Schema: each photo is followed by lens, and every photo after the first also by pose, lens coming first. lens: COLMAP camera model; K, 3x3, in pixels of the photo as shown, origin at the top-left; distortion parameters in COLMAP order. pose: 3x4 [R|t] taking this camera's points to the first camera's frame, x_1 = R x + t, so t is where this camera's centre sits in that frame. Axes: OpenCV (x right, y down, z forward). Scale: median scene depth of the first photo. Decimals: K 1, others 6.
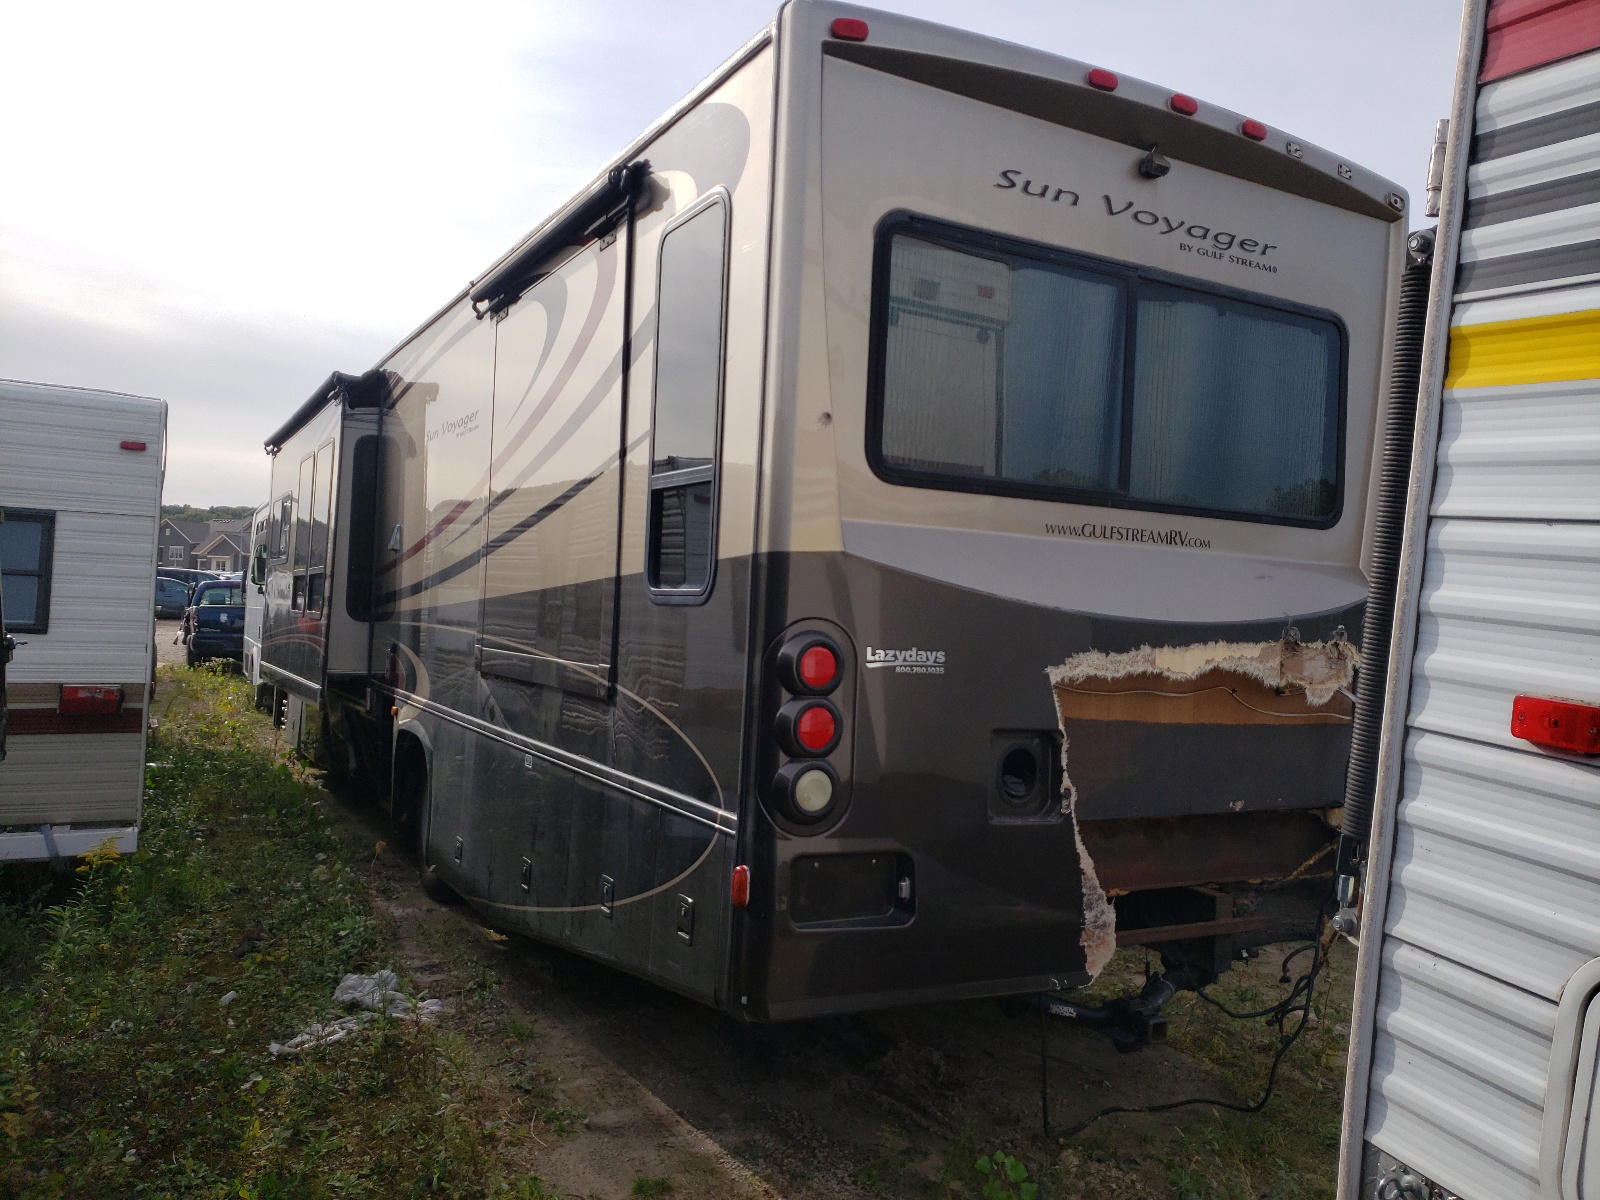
lens RADIAL K [[1214.9, 0, 800.0], [0, 1214.9, 600.0], [0, 0, 1]] dist [0.054627, -0.003373]
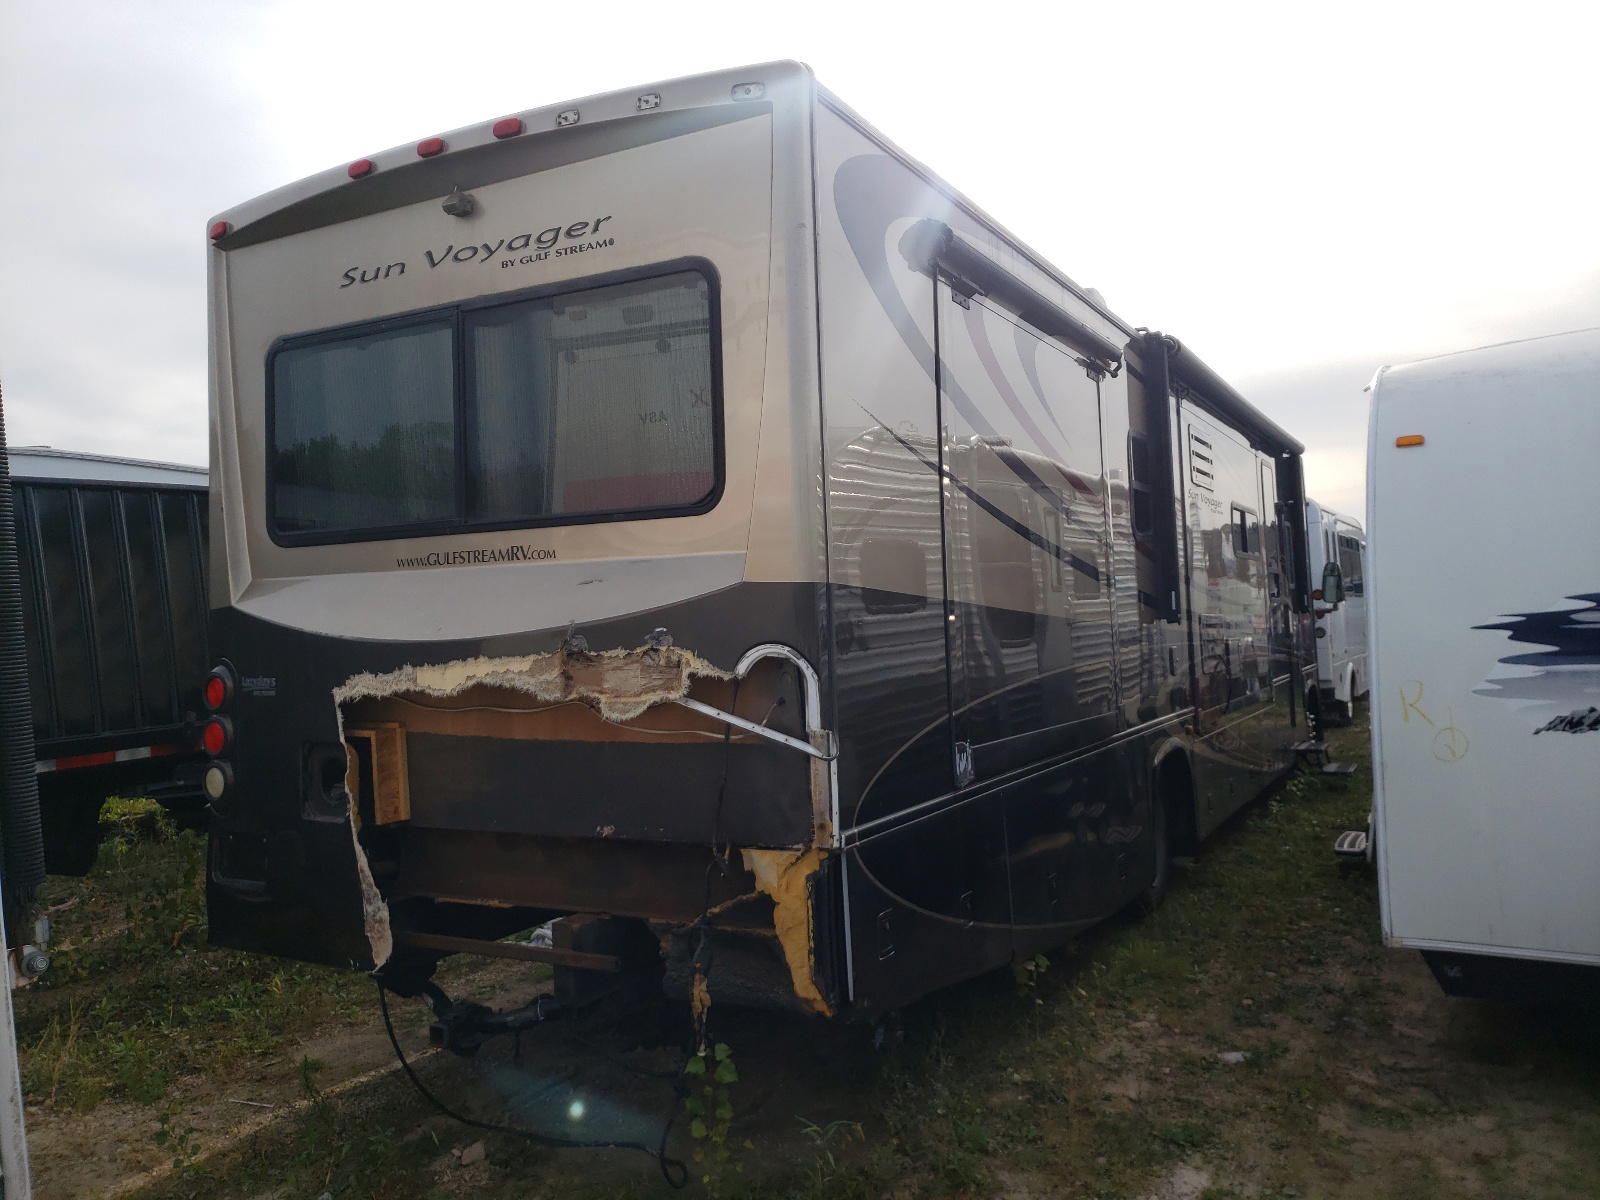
lens RADIAL K [[1235.5, 0, 799.6], [0, 1235.5, 590.6], [0, 0, 1]] dist [0.065642, -0.001169]
pose [[0.526675, -0.083950, -0.845911, 1.322550], [0.069001, 0.996050, -0.055889, 0.053804], [0.847261, -0.028933, 0.530388, 0.676857]]
